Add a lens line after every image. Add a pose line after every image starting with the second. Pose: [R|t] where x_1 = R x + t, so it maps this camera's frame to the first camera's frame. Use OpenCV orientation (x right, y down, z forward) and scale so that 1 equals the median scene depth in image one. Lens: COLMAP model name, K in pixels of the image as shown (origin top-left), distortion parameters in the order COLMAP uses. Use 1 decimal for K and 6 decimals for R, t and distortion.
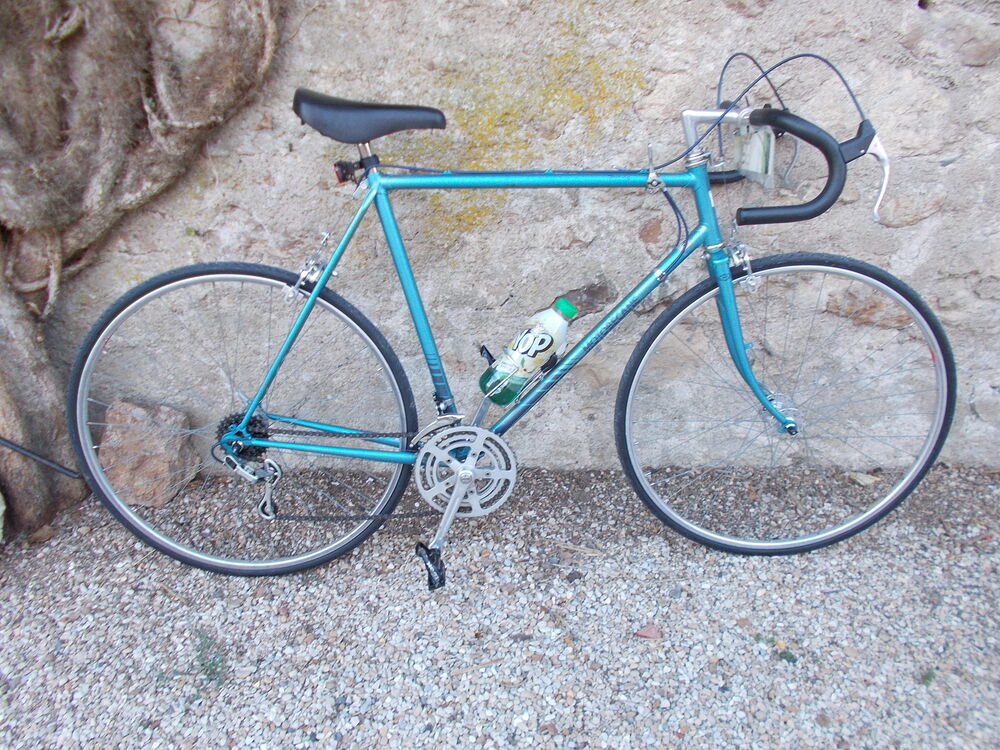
lens RADIAL K [[755.0, 0, 496.3], [0, 755.0, 374.8], [0, 0, 1]] dist [-0.008299, -0.003986]
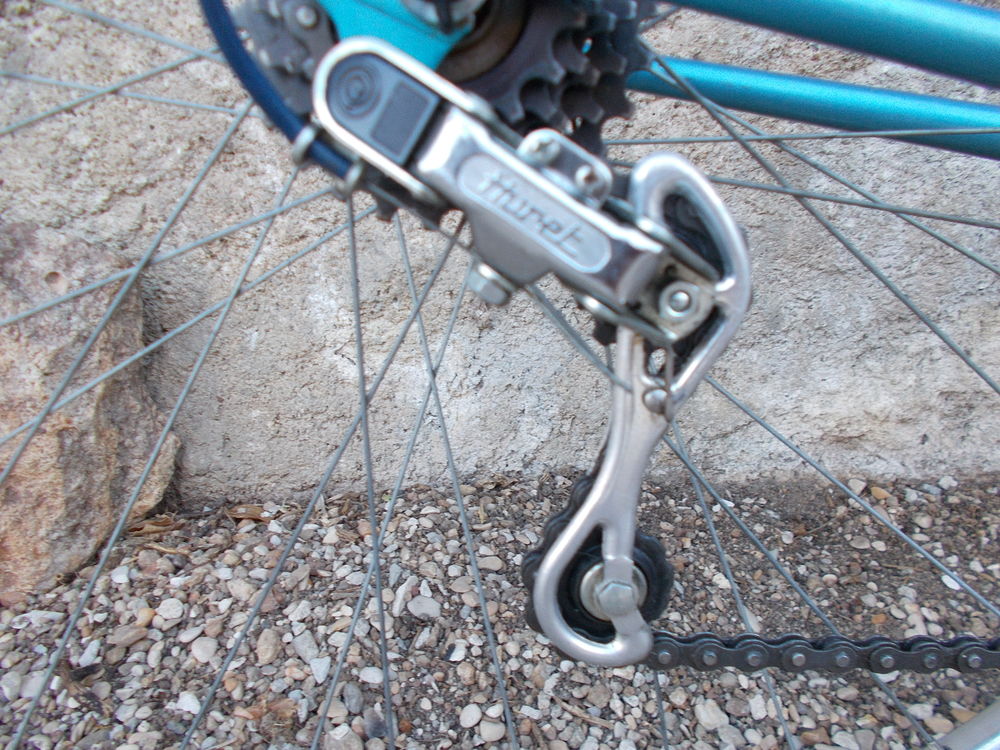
lens RADIAL K [[753.8, 0, 477.3], [0, 753.8, 391.4], [0, 0, 1]] dist [0.040648, -0.043612]
pose [[0.999223, -0.020037, -0.033933, -0.300509], [0.016178, 0.993753, -0.110423, 0.147128], [0.035934, 0.109788, 0.993305, 0.803076]]
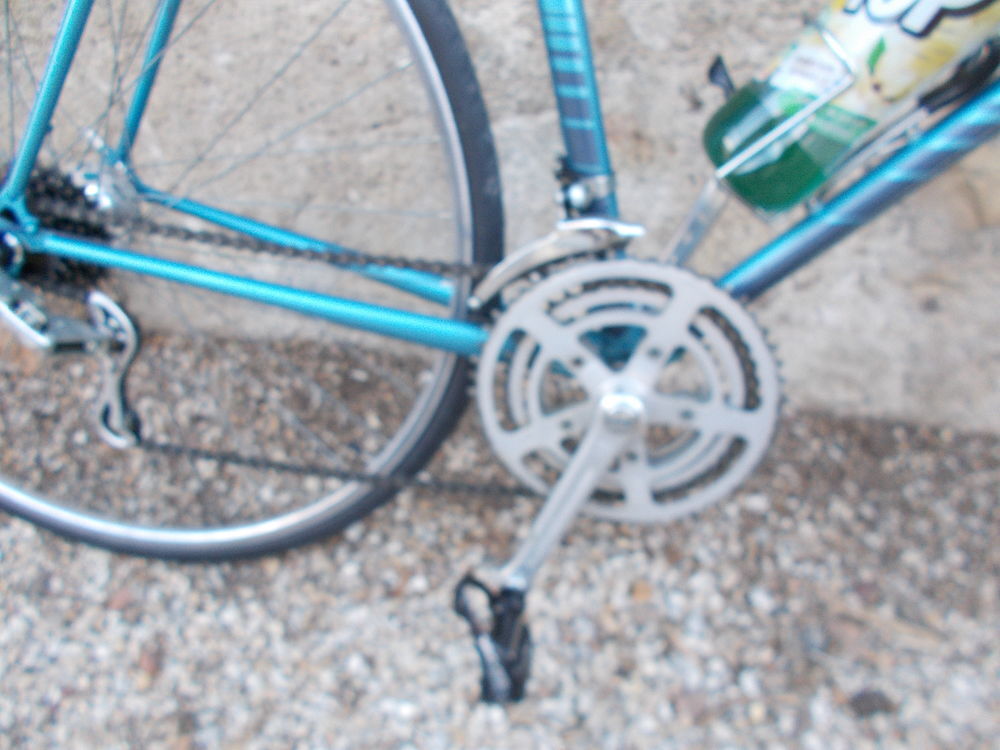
lens RADIAL K [[751.0, 0, 500.0], [0, 751.0, 375.0], [0, 0, 1]] dist [0.004585, 0.002003]
pose [[0.972852, 0.134386, -0.188413, -0.030140], [-0.107022, 0.983090, 0.148595, 0.068023], [0.205196, -0.124397, 0.970783, 0.615739]]
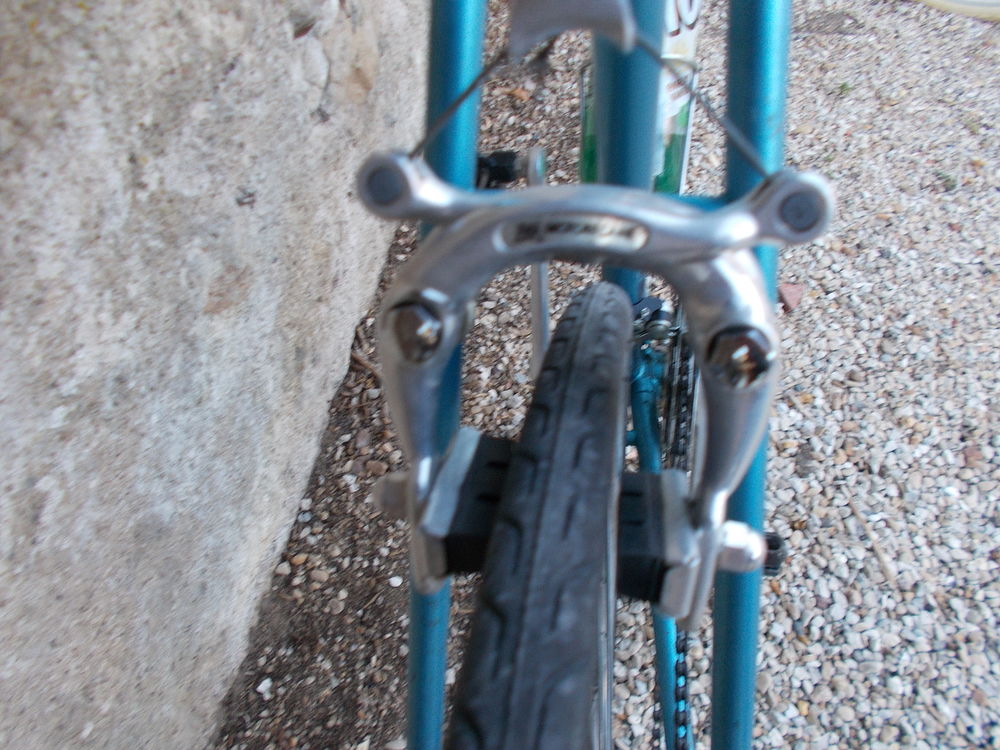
lens RADIAL K [[755.0, 0, 496.3], [0, 755.0, 374.8], [0, 0, 1]] dist [-0.008299, -0.003986]
pose [[0.205709, -0.784931, 0.584438, -0.279150], [0.458398, 0.604927, 0.651103, -0.169077], [-0.864613, 0.133967, 0.484249, 0.829926]]
